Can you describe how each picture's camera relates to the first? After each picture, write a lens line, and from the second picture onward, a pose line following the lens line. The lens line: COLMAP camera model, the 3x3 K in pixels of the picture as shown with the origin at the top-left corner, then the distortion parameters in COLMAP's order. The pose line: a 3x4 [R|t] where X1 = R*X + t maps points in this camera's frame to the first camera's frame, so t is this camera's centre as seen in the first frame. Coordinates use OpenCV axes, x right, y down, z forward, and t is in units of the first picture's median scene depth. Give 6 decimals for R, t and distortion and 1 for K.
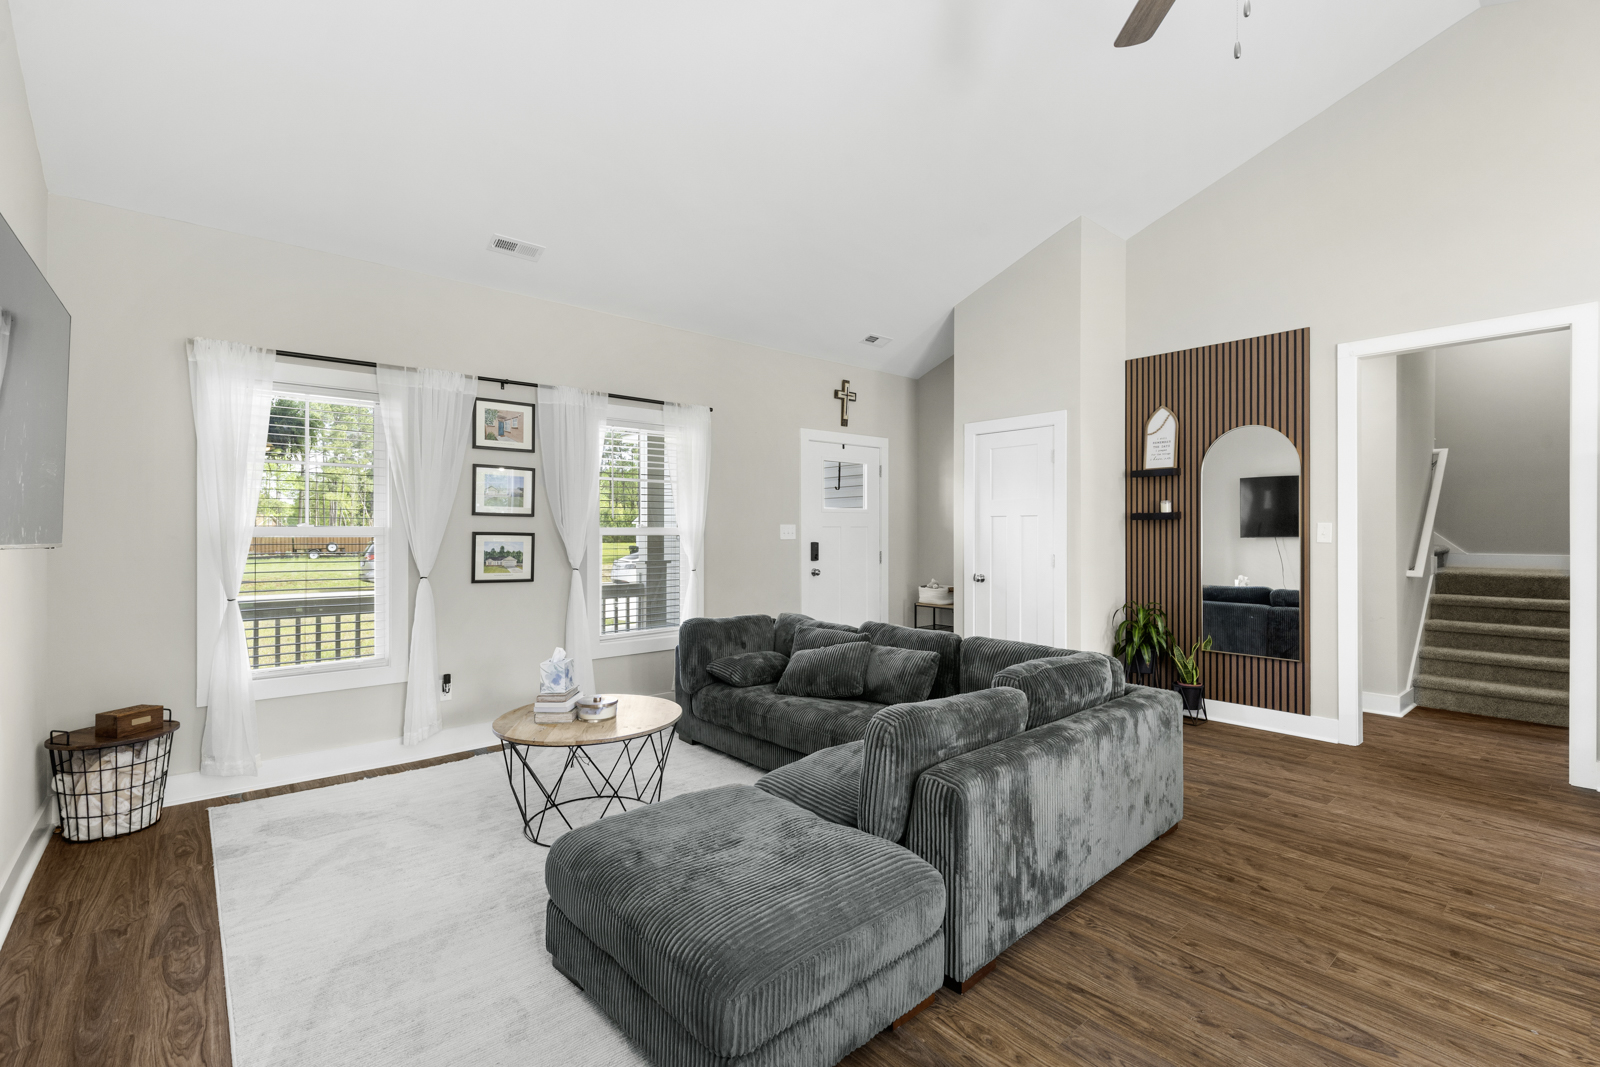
lens RADIAL K [[713.4, 0, 797.6], [0, 713.4, 532.7], [0, 0, 1]] dist [-0.003225, -0.000855]
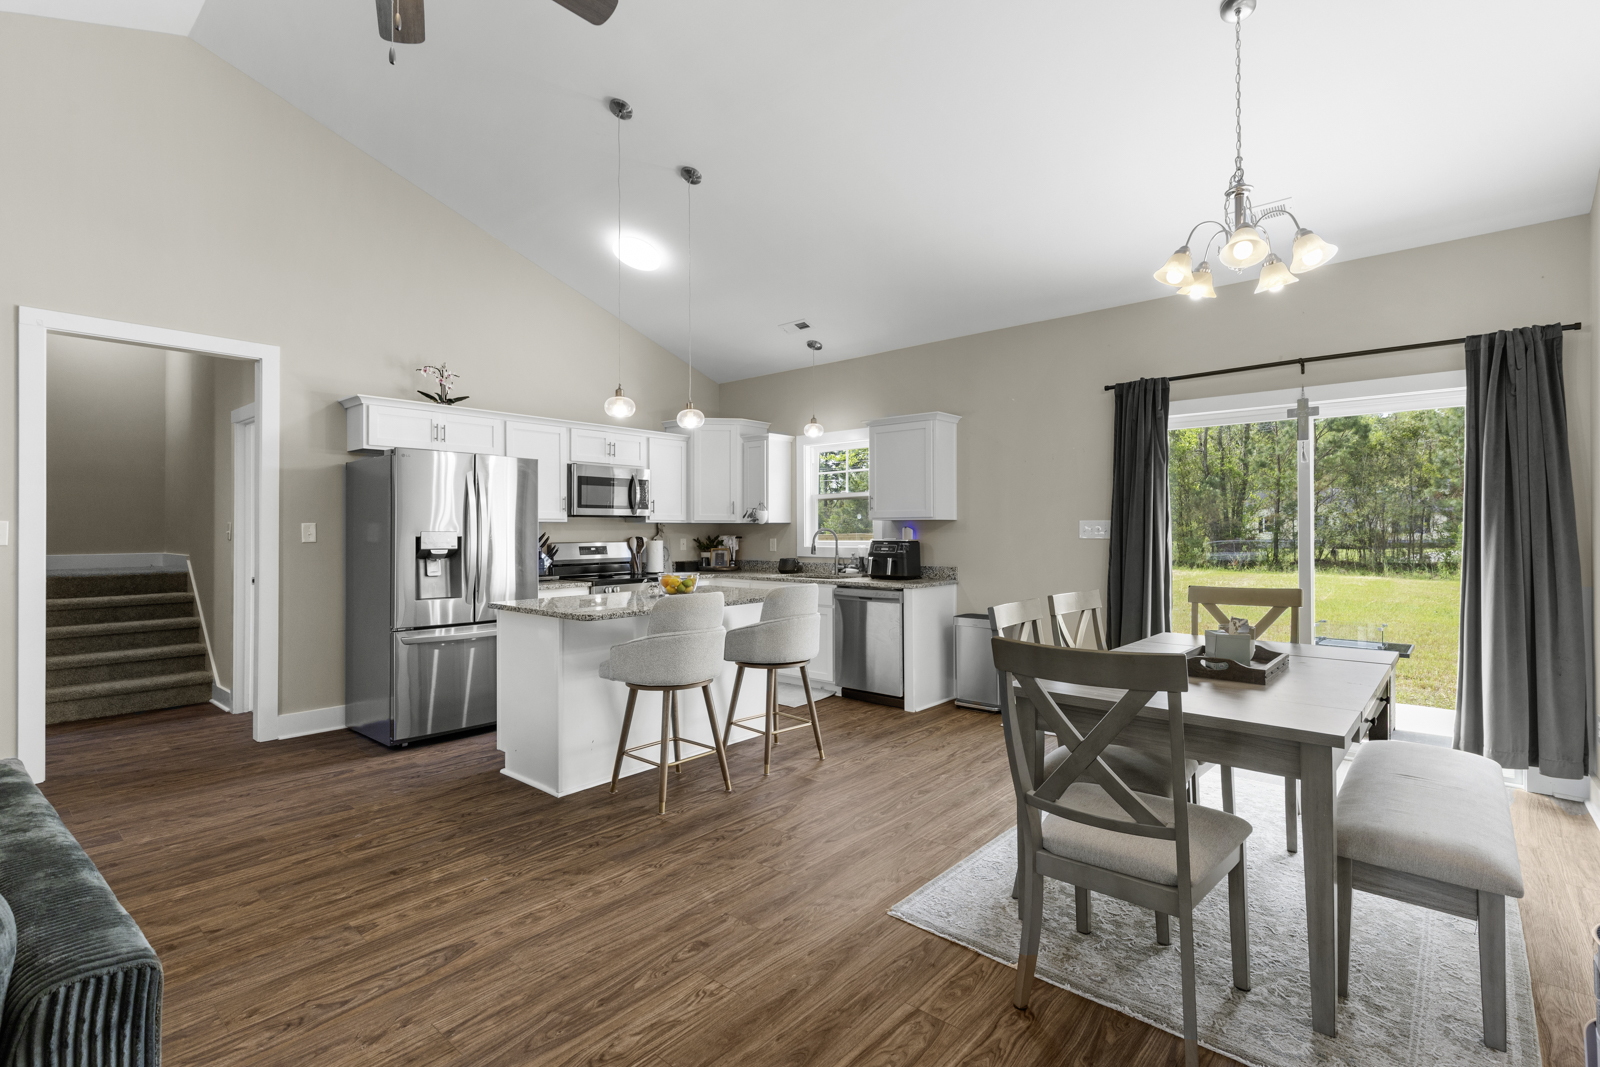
lens RADIAL K [[713.4, 0, 784.9], [0, 713.4, 502.4], [0, 0, 1]] dist [-0.003225, -0.000855]
pose [[-0.119848, 0.034692, 0.992186, -0.295035], [0.010360, 0.999379, -0.033693, 0.002067], [-0.992738, 0.006241, -0.120133, 0.353681]]
